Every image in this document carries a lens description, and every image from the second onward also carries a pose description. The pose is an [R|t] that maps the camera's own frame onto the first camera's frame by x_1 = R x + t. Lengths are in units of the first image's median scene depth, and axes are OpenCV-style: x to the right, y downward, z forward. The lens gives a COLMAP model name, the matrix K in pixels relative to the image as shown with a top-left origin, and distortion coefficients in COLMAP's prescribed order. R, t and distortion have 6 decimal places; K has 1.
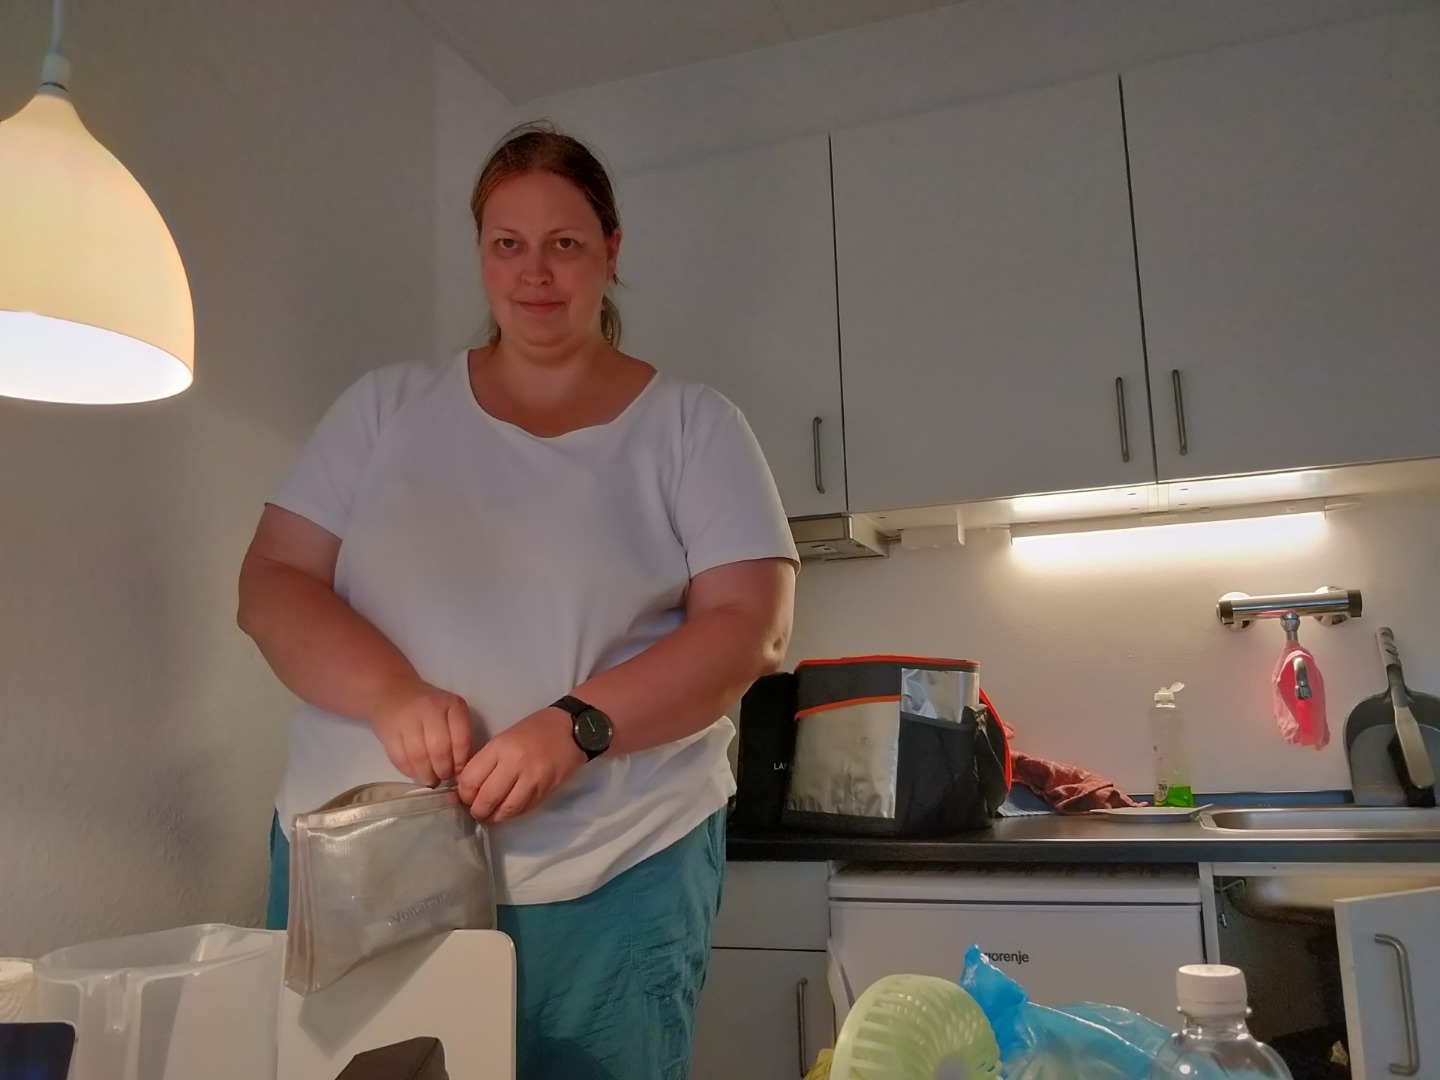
lens RADIAL K [[1108.3, 0, 720.0], [0, 1108.3, 540.0], [0, 0, 1]] dist [0.005809, -0.003256]
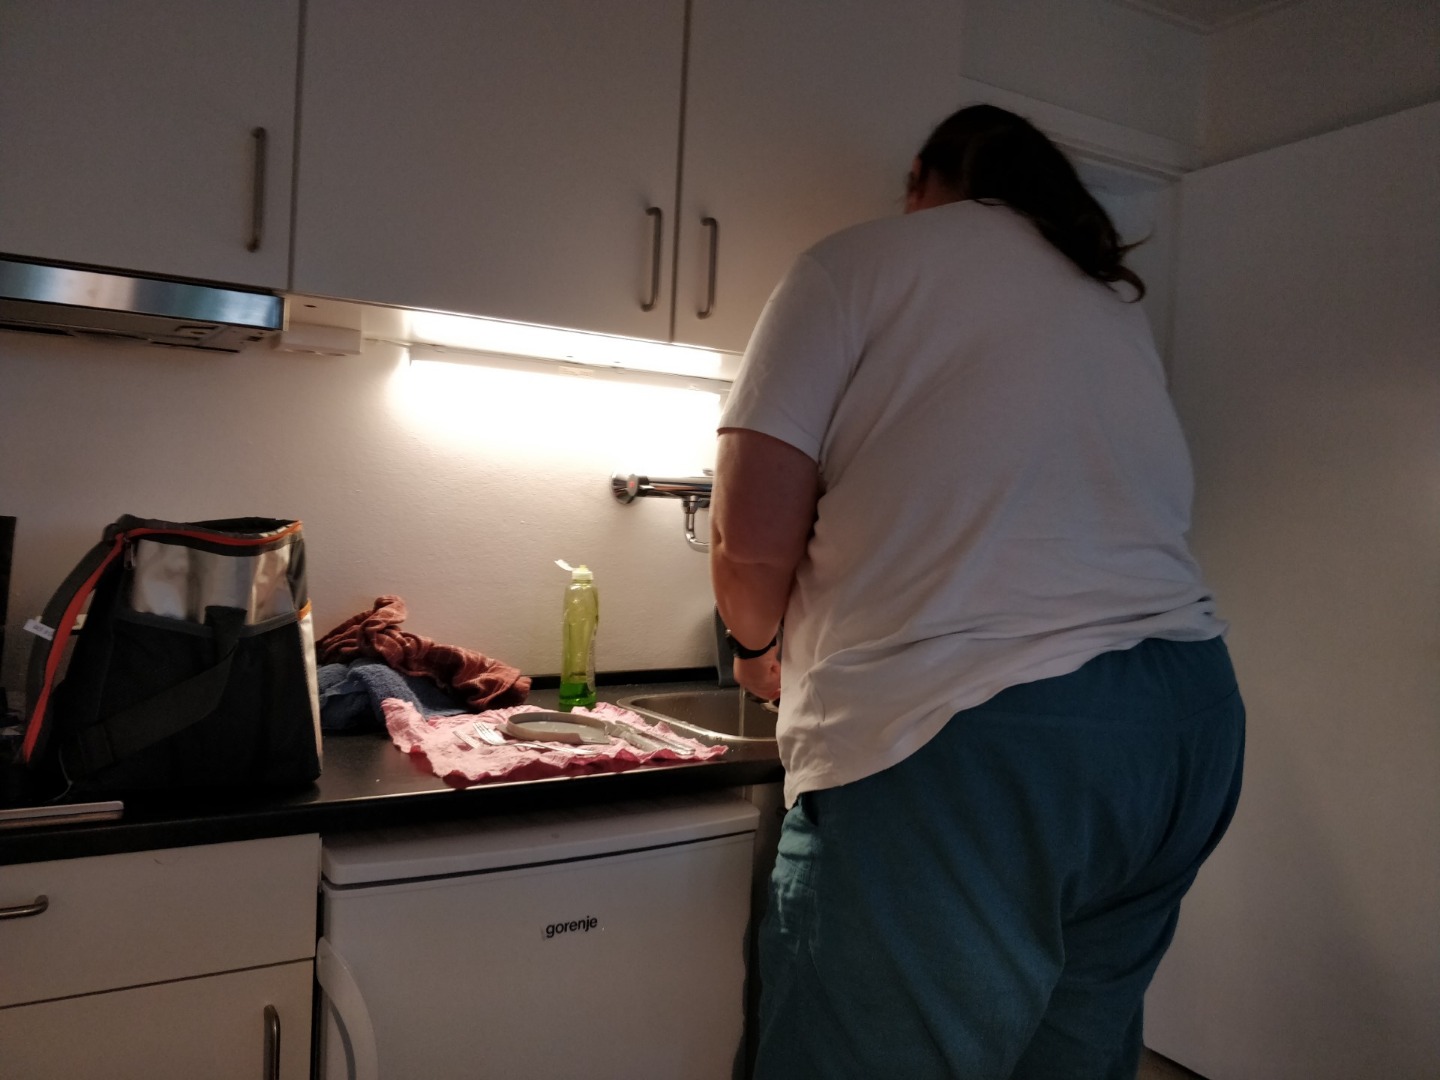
lens RADIAL K [[1108.3, 0, 720.0], [0, 1108.3, 540.0], [0, 0, 1]] dist [0.005809, -0.003256]
pose [[0.636161, 0.057568, 0.769406, -0.215580], [-0.184812, 0.979552, 0.079515, 0.021356], [-0.749096, -0.192779, 0.633792, 0.354939]]
